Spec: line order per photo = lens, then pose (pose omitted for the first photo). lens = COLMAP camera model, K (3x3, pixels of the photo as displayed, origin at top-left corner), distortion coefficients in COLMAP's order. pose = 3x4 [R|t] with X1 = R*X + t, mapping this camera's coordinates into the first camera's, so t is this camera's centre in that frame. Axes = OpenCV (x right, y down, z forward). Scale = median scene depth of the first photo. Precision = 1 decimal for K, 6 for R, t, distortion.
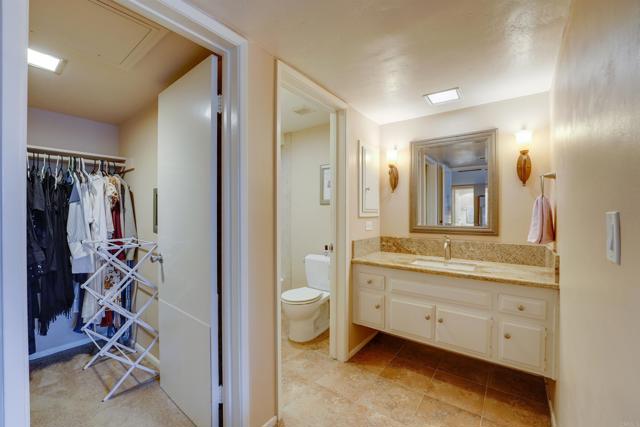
lens RADIAL K [[261.3, 0, 320.0], [0, 261.3, 215.2], [0, 0, 1]] dist [-0.025868, 0.000180]
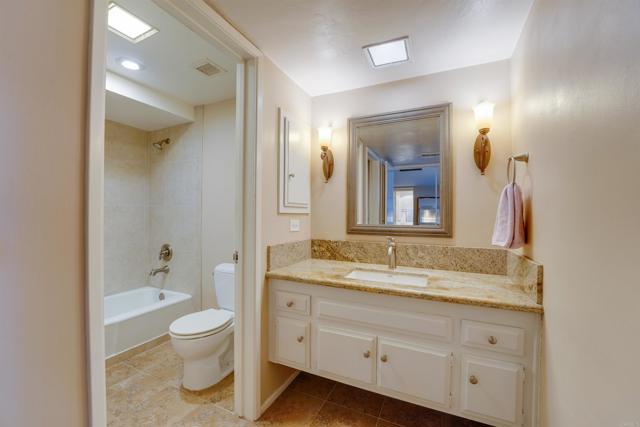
lens RADIAL K [[261.3, 0, 320.0], [0, 261.3, 215.2], [0, 0, 1]] dist [-0.025868, 0.000180]
pose [[0.980109, 0.006357, 0.198358, 0.127280], [-0.005158, 0.999965, -0.006561, 0.018087], [-0.198393, 0.005407, 0.980108, 0.285848]]
